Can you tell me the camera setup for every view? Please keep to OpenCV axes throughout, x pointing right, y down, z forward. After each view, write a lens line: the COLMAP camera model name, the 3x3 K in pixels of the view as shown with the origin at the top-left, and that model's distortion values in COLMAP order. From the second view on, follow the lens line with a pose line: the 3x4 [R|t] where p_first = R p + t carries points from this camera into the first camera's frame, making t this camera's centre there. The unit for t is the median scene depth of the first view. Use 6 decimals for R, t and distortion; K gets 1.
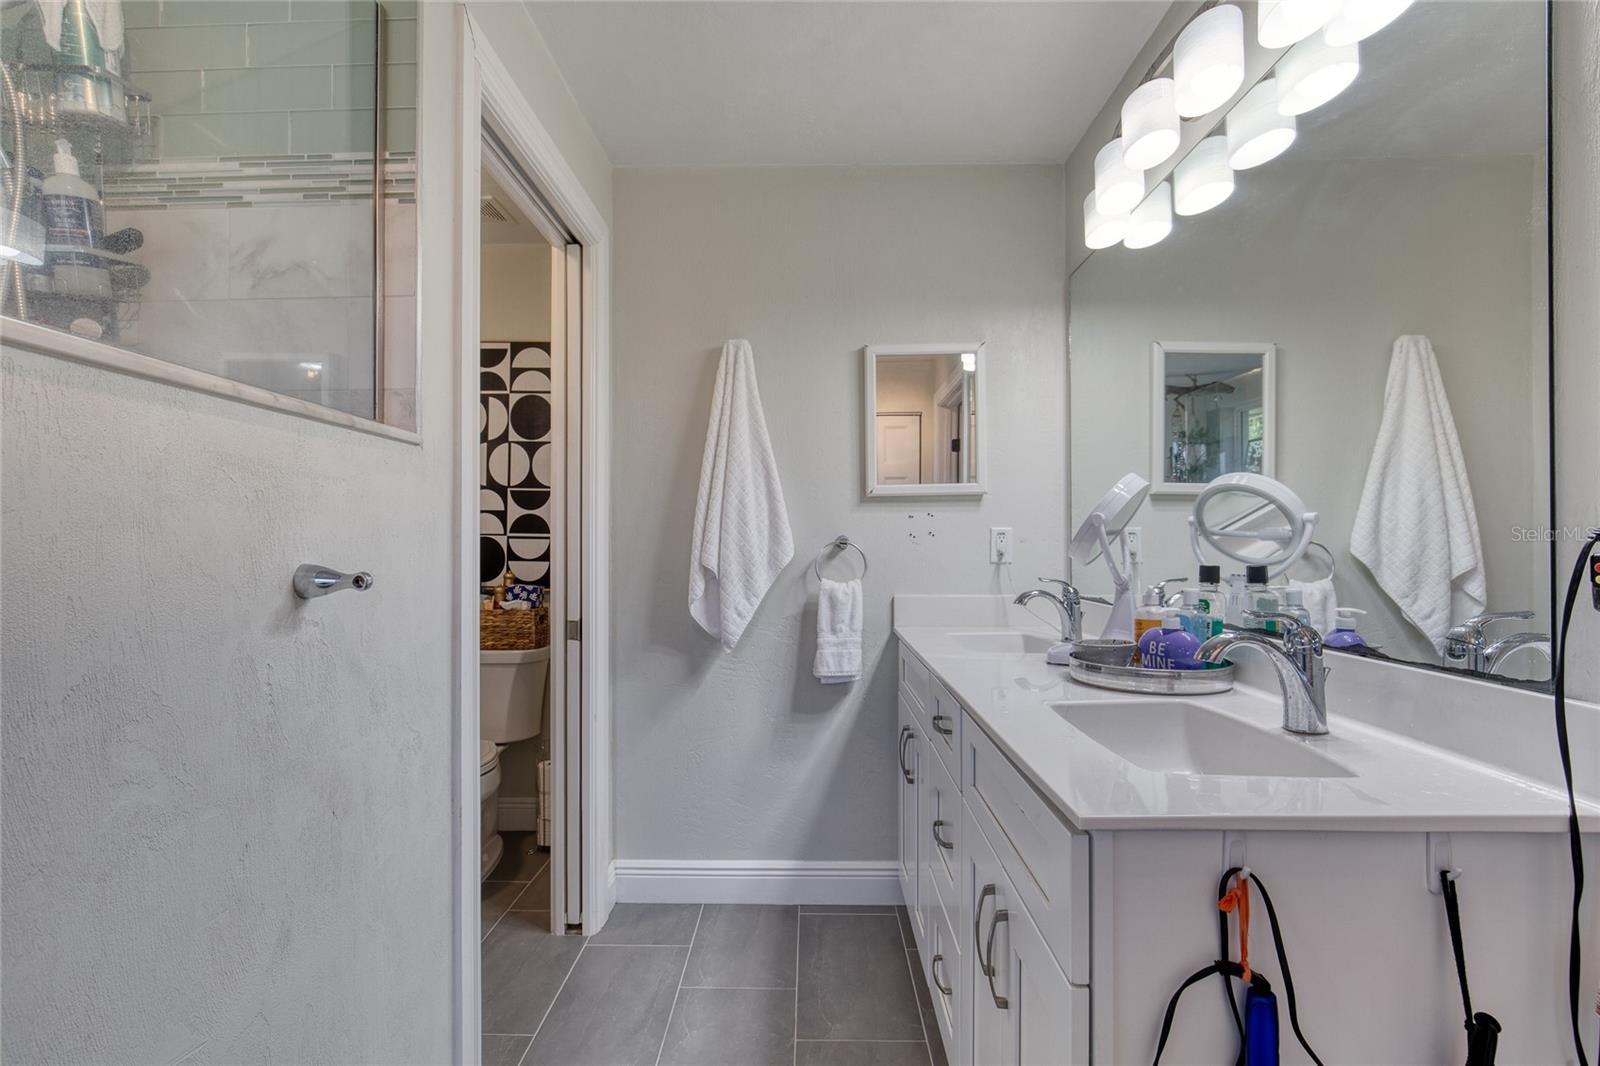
lens RADIAL K [[755.9, 0, 788.4], [0, 755.9, 534.6], [0, 0, 1]] dist [-0.002165, 0.000191]
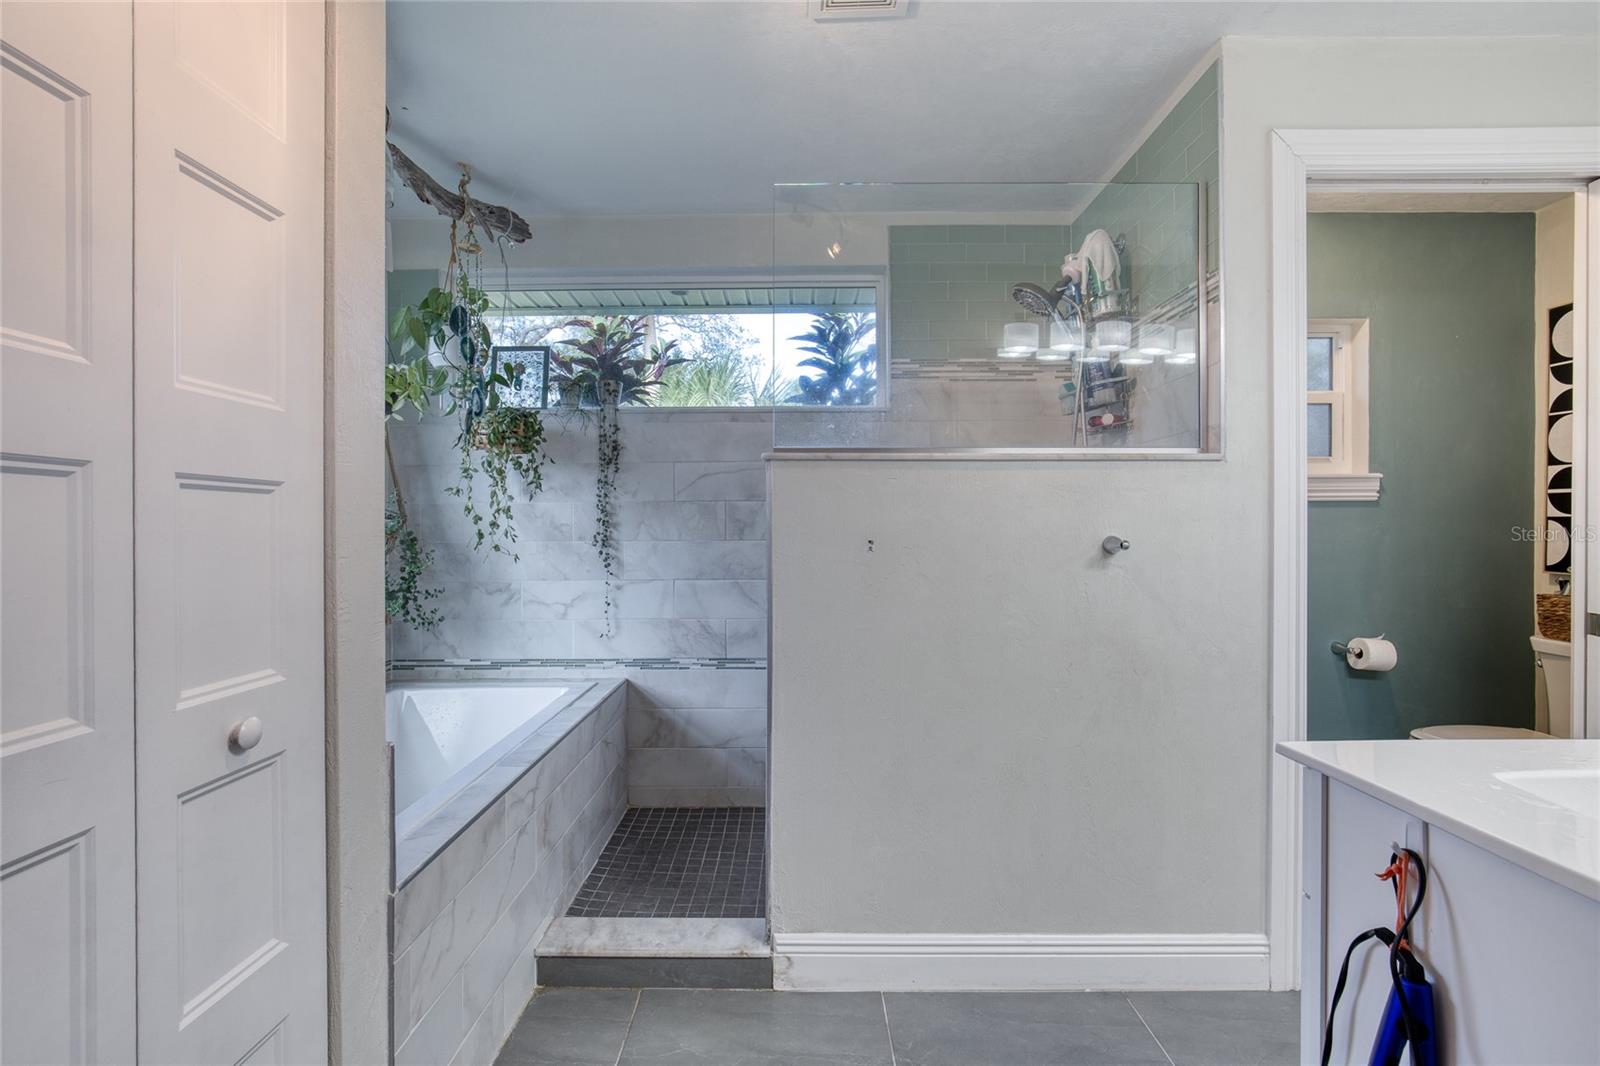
lens RADIAL K [[719.0, 0, 790.6], [0, 719.0, 528.1], [0, 0, 1]] dist [-0.014108, 0.000097]
pose [[0.021507, 0.000373, -0.999769, 0.969277], [0.012924, 0.999916, 0.000651, 0.005287], [0.999685, -0.012935, 0.021501, 0.109126]]
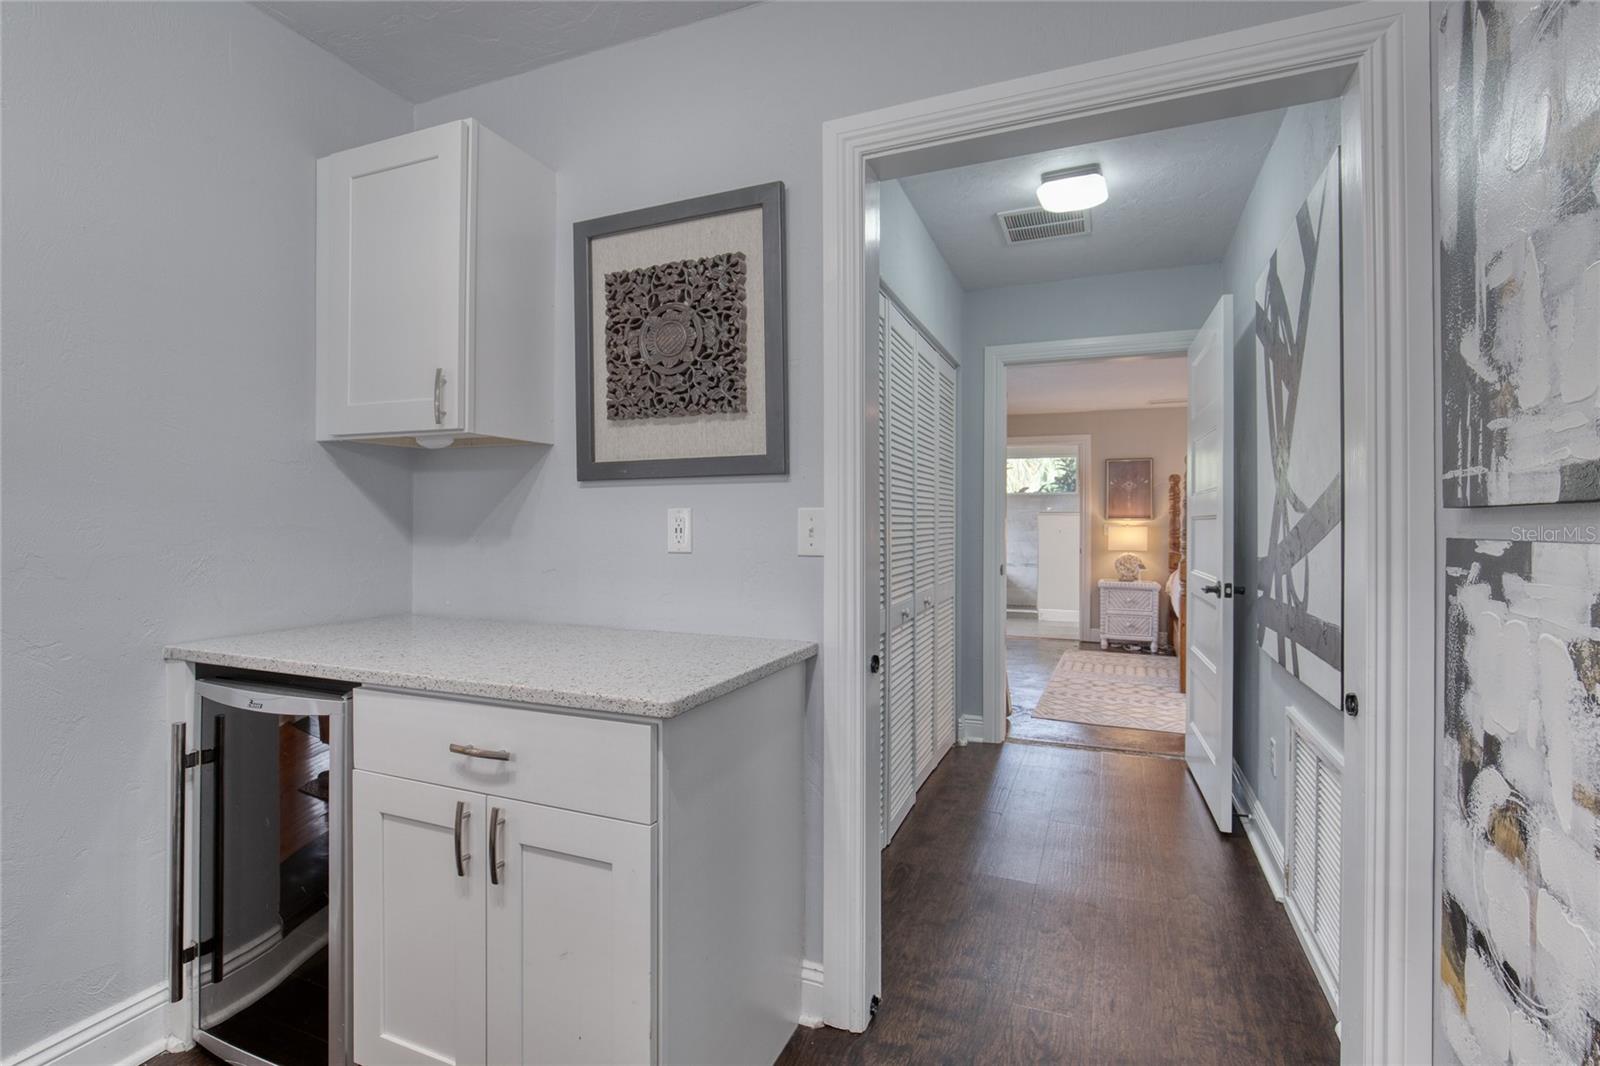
lens RADIAL K [[719.0, 0, 799.4], [0, 719.0, 525.3], [0, 0, 1]] dist [-0.014108, 0.000097]
pose [[-0.337587, -0.003294, -0.941288, 8.569226], [0.007603, 0.999952, -0.006226, -0.122555], [0.941264, -0.009259, -0.337546, 0.325705]]
